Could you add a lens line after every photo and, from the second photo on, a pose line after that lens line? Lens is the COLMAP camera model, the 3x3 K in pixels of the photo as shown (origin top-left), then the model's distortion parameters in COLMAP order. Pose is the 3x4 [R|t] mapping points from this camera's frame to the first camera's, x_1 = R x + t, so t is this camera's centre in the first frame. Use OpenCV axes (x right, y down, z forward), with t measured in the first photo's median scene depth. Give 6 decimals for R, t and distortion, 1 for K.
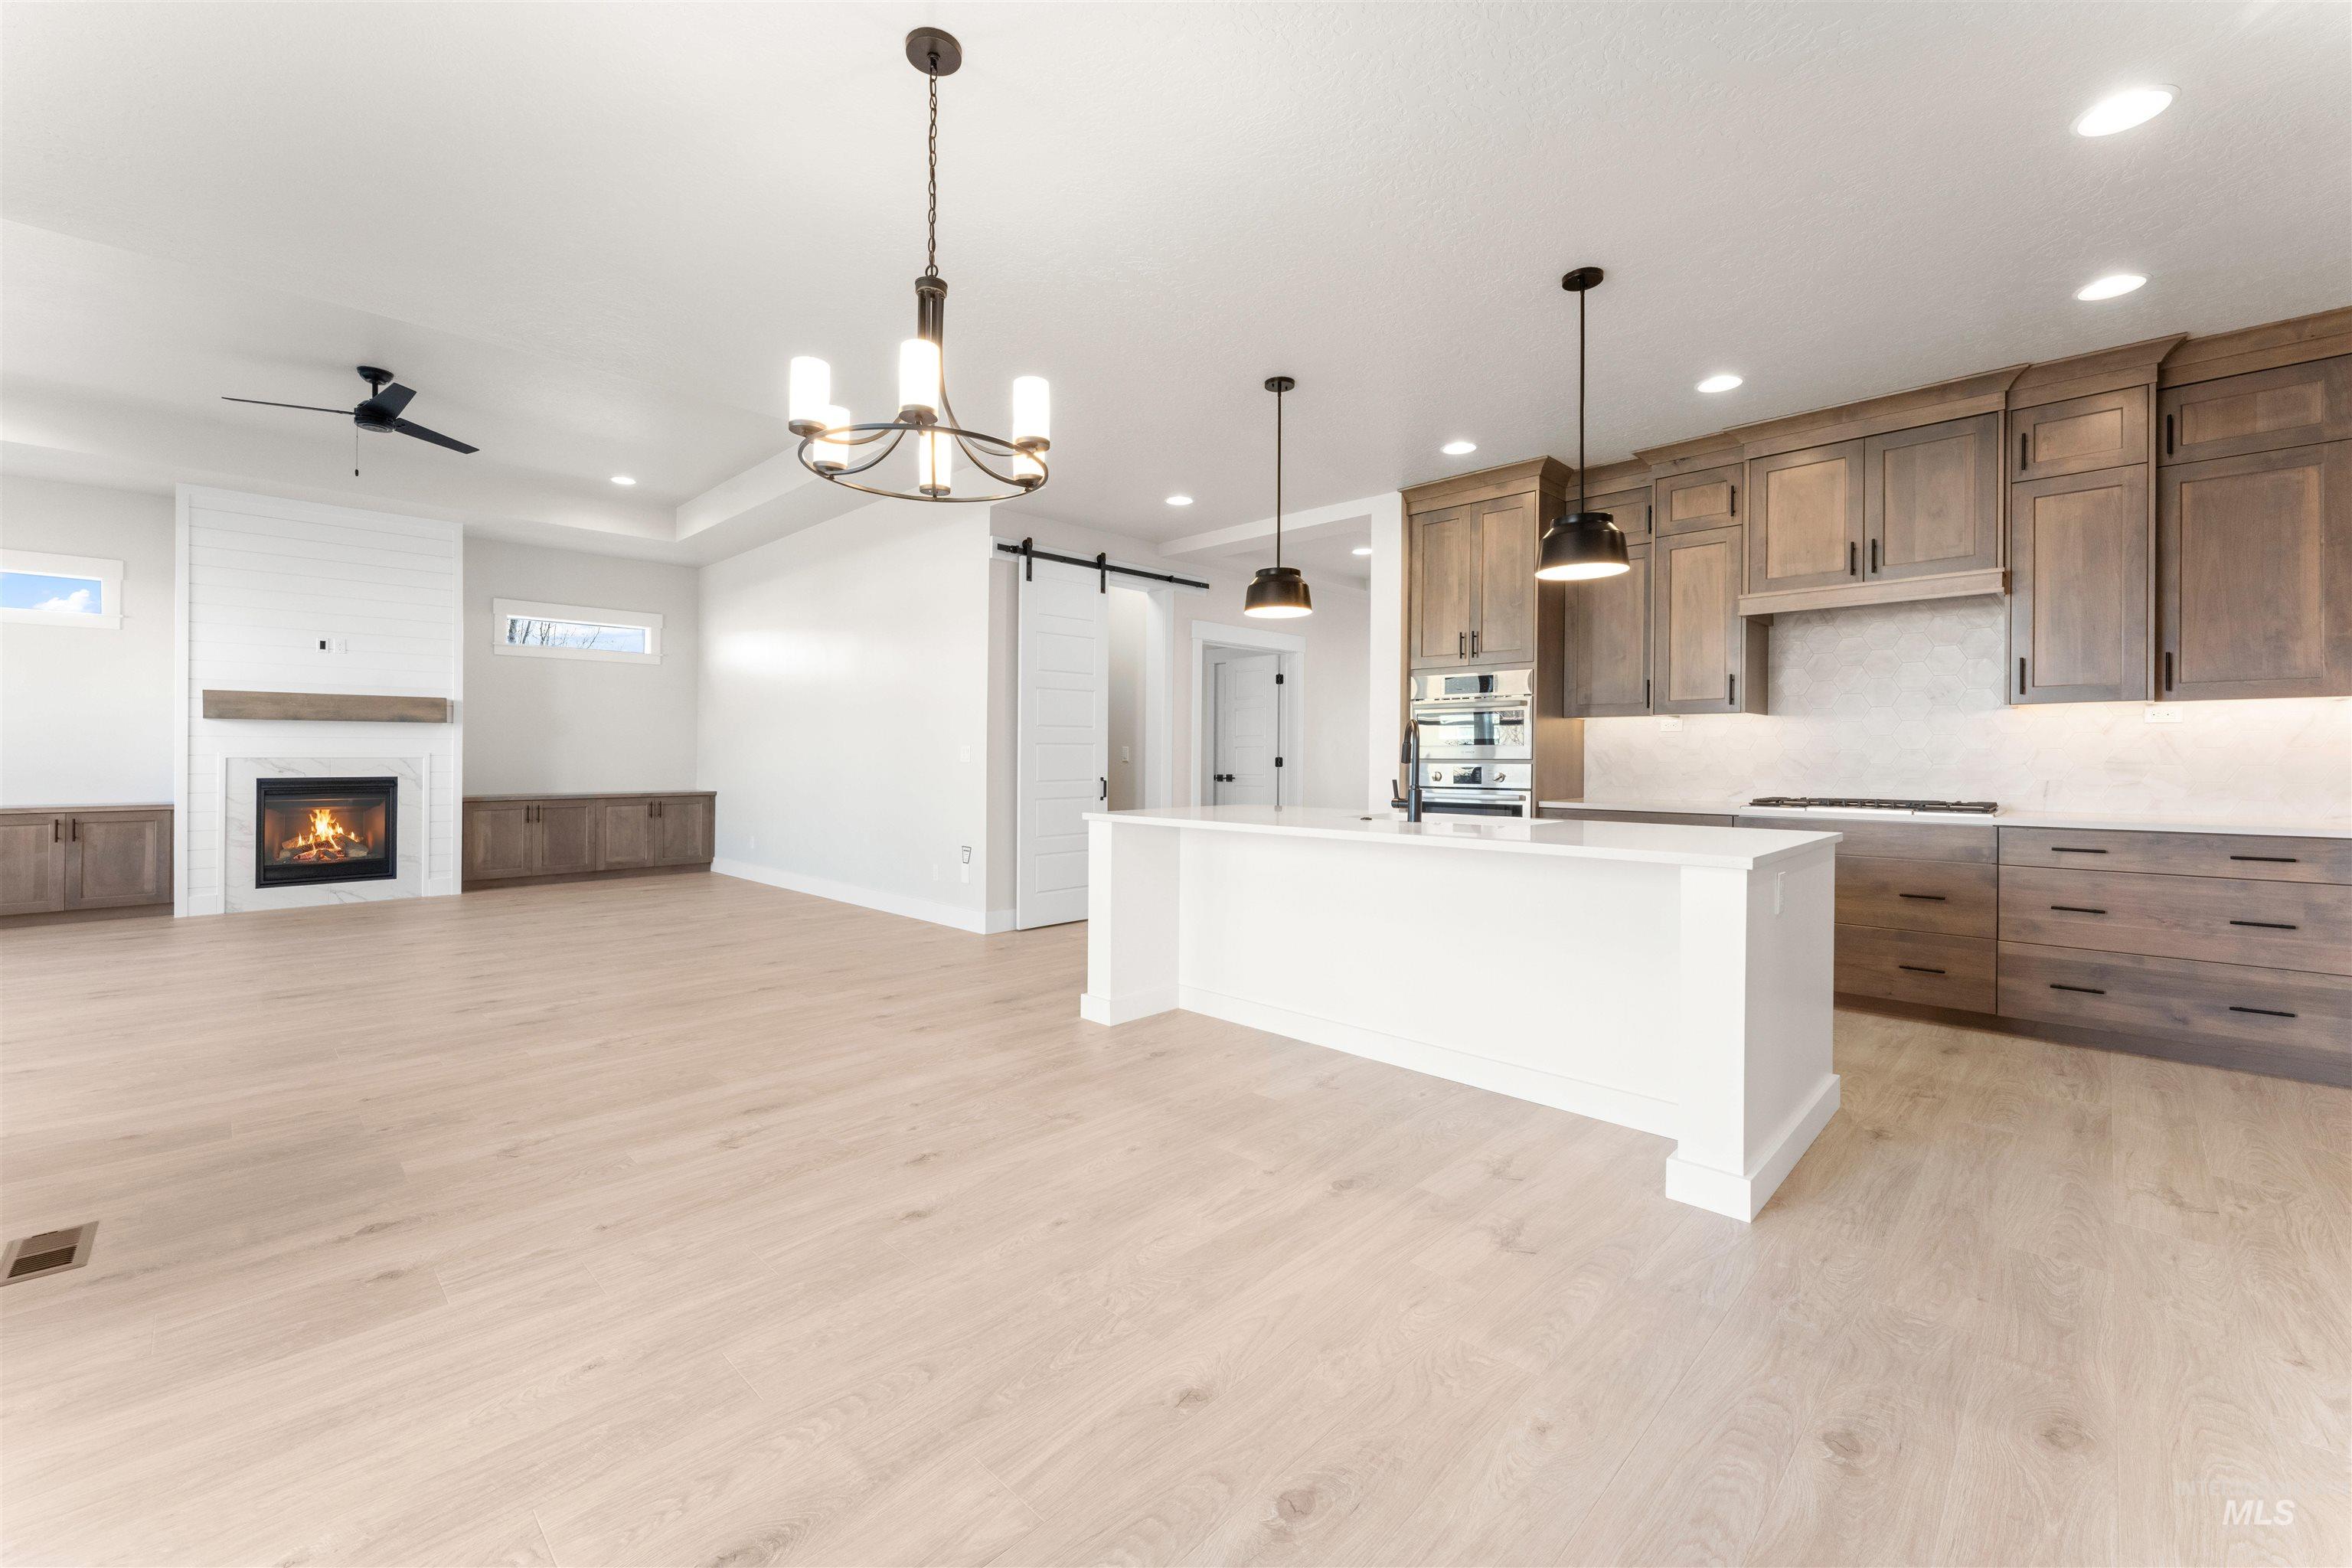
lens RADIAL K [[939.1, 0, 1172.9], [0, 939.1, 761.6], [0, 0, 1]] dist [0.001082, -0.001544]
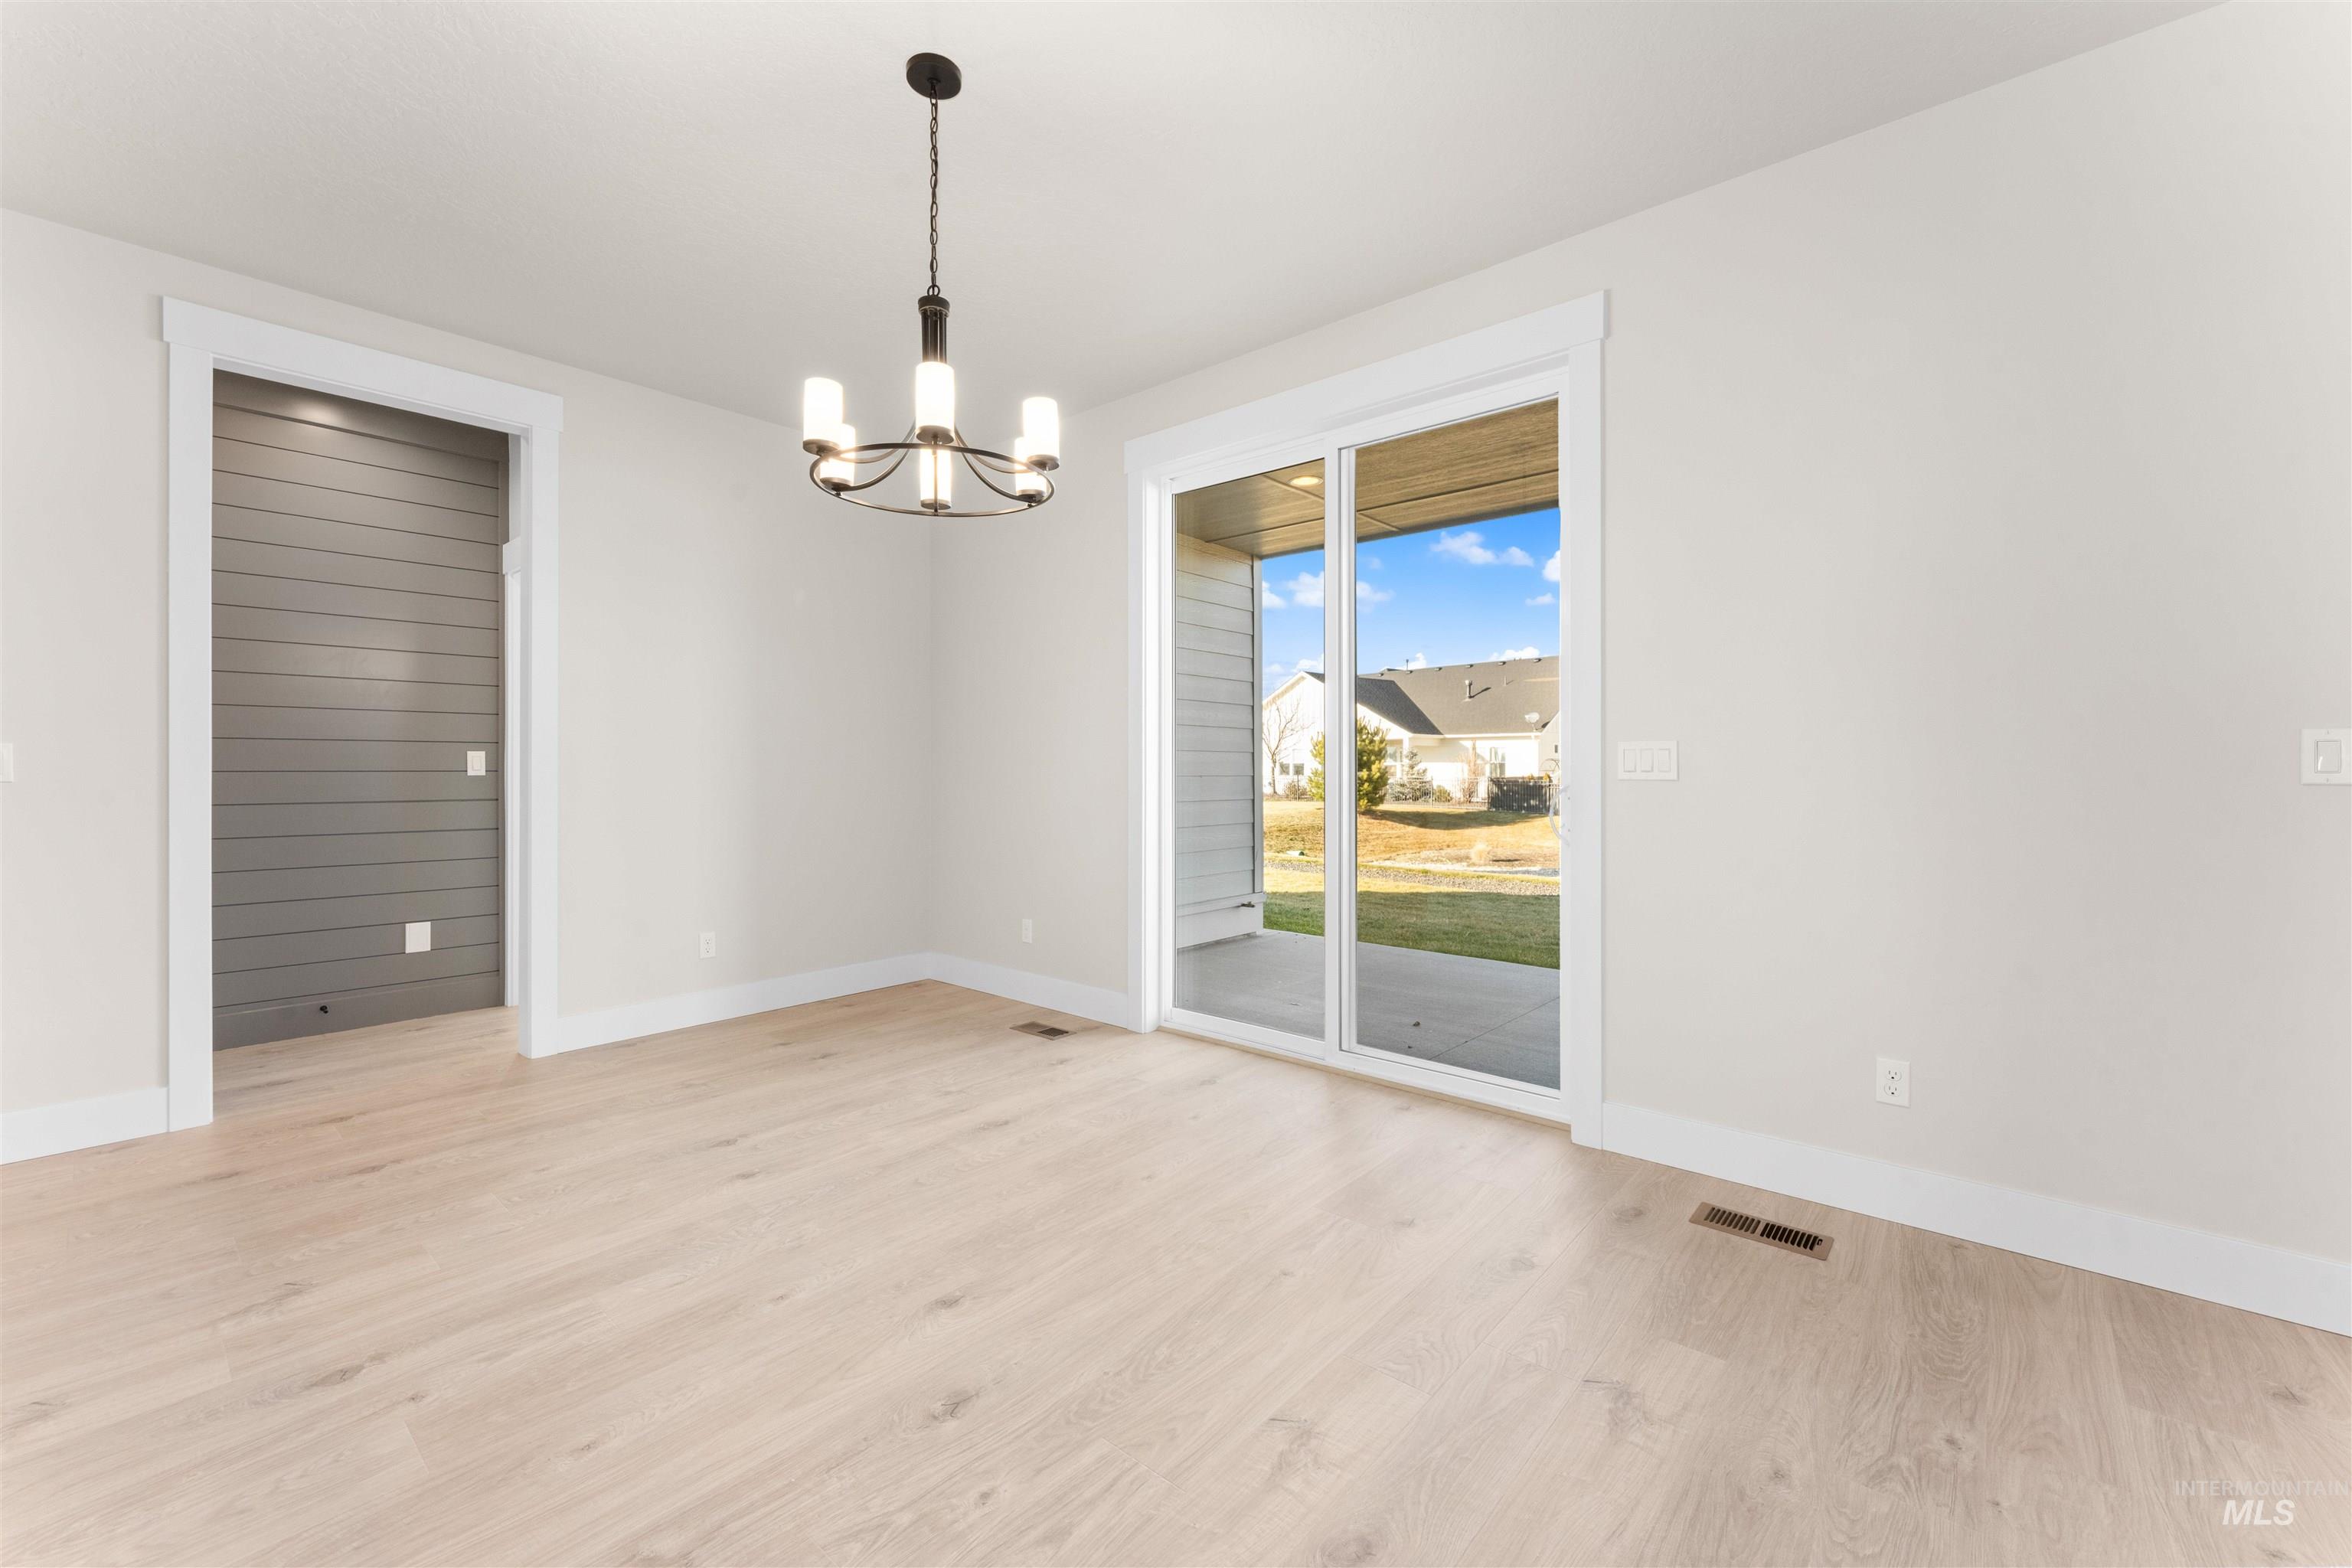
lens RADIAL K [[939.1, 0, 1167.1], [0, 939.1, 771.8], [0, 0, 1]] dist [0.001082, -0.001544]
pose [[-0.998691, -0.001752, -0.051126, -0.248035], [-0.002140, 0.999969, 0.007536, -0.003415], [0.051111, 0.007636, -0.998664, 1.075814]]
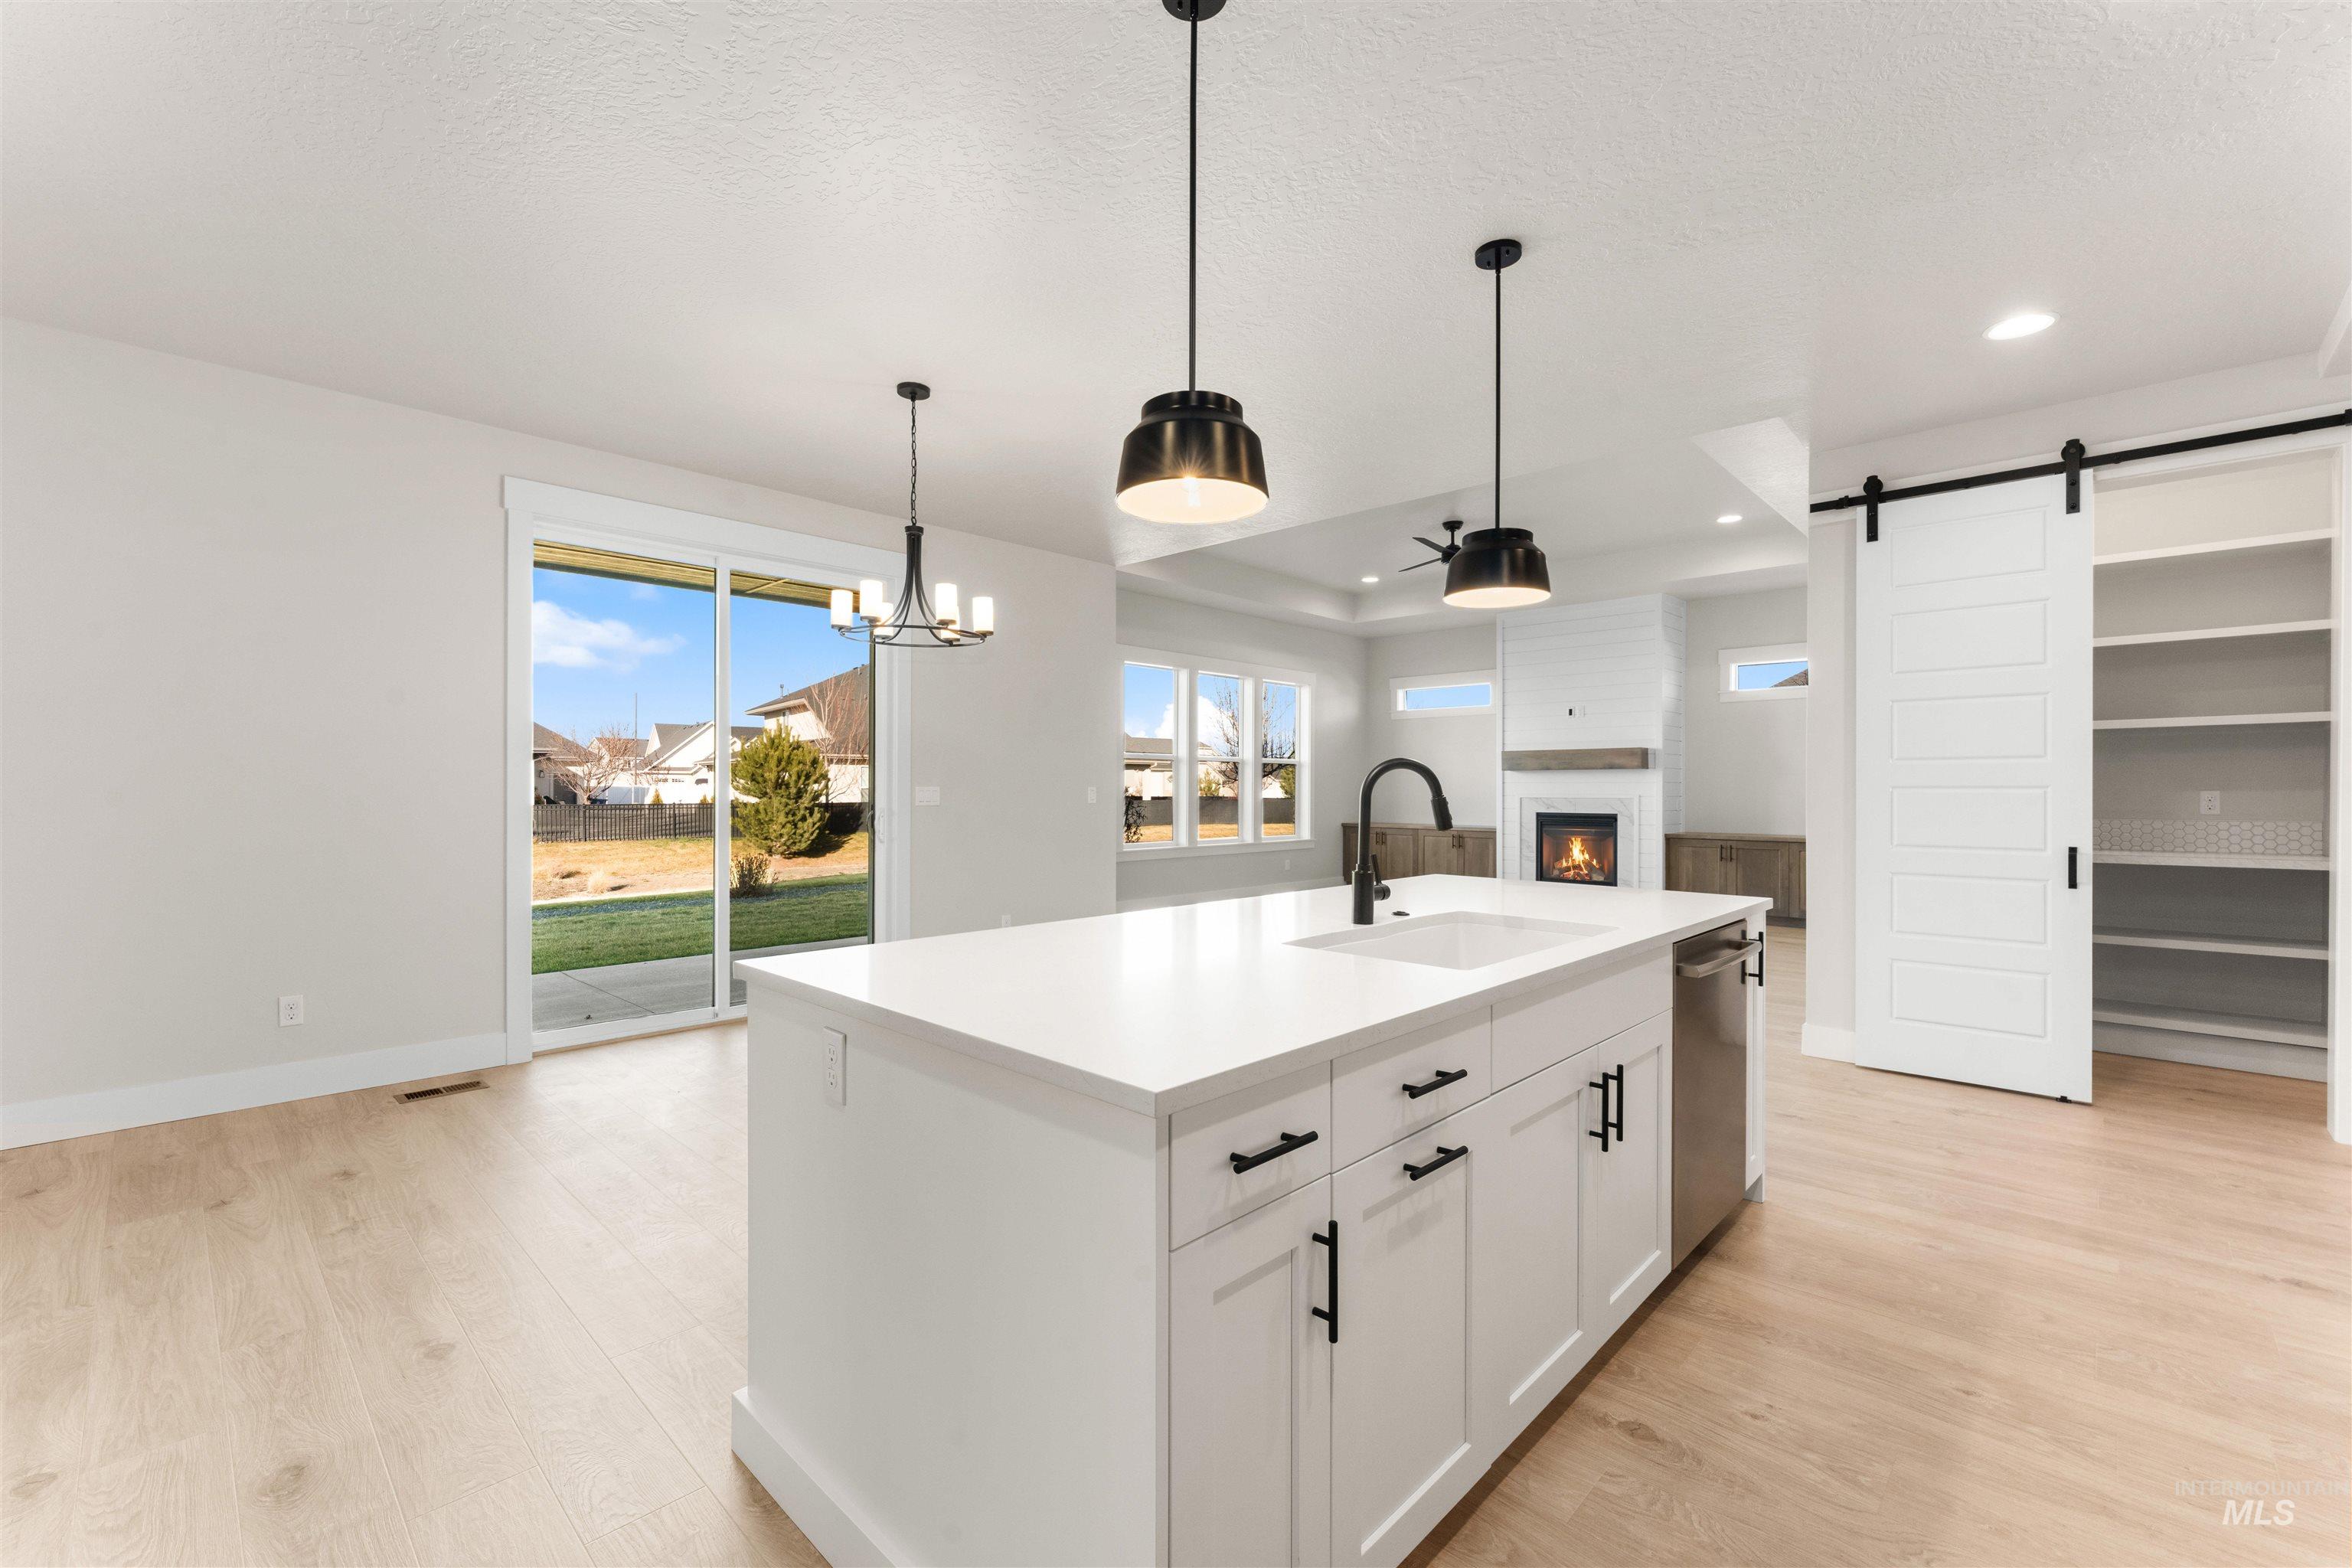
lens RADIAL K [[986.5, 0, 1192.2], [0, 986.5, 818.5], [0, 0, 1]] dist [0.001715, -0.001183]
pose [[0.016838, 0.030978, -0.999378, 0.805853], [-0.004004, 0.999514, 0.030915, -0.027576], [0.999850, 0.003481, 0.016954, 0.769396]]
